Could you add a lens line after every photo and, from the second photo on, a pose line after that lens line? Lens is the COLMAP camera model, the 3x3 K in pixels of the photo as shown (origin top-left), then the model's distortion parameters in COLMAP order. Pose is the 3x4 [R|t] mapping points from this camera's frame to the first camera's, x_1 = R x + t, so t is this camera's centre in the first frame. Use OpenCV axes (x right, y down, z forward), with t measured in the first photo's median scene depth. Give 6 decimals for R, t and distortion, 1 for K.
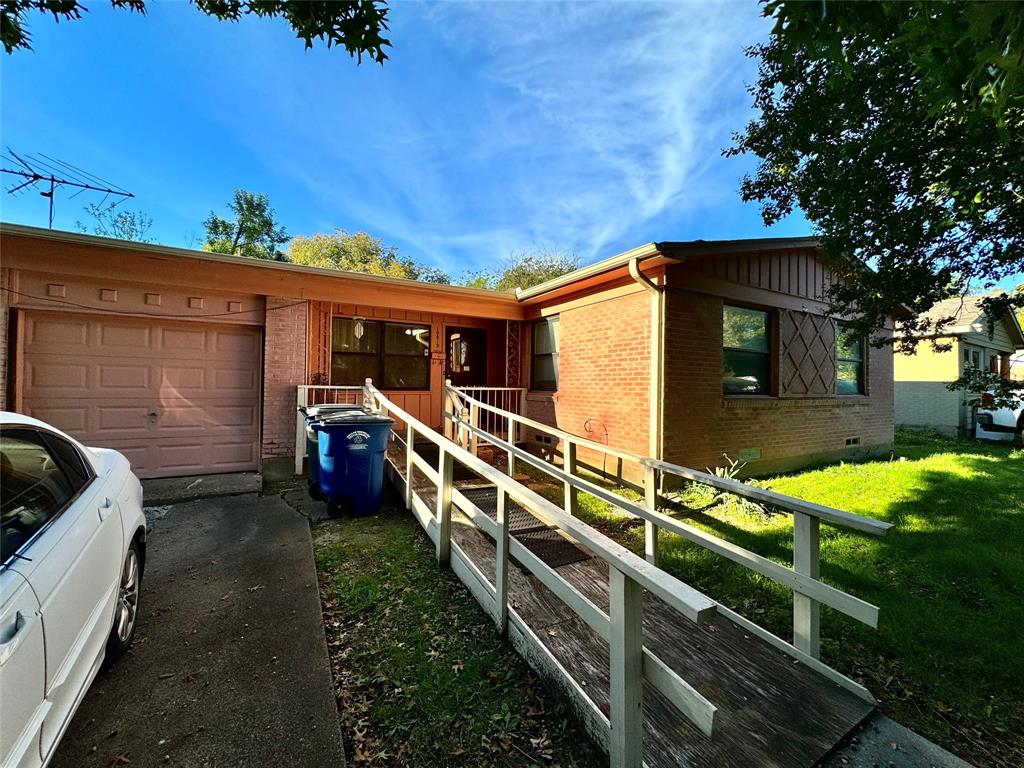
lens RADIAL K [[411.8, 0, 514.5], [0, 411.8, 387.1], [0, 0, 1]] dist [0.002567, 0.000227]
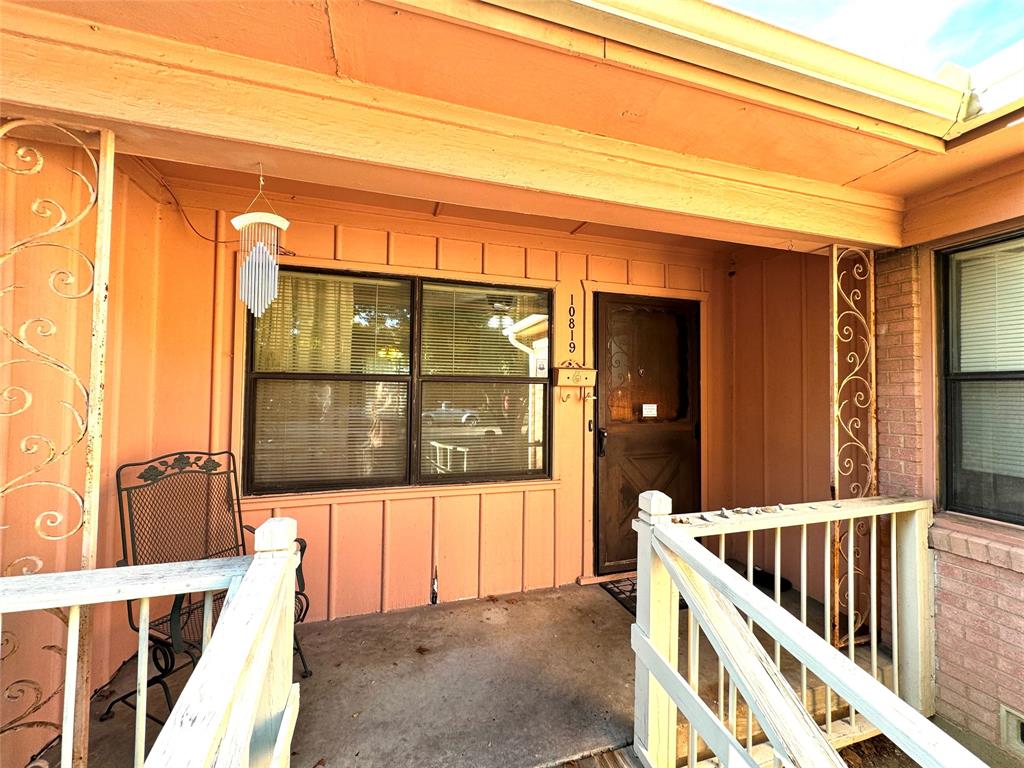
lens RADIAL K [[411.8, 0, 509.9], [0, 411.8, 382.5], [0, 0, 1]] dist [0.002567, 0.000227]
pose [[0.975477, -0.010585, -0.219847, -0.168459], [0.008621, 0.999914, -0.009891, -0.070911], [0.219933, 0.007753, 0.975484, 0.672682]]
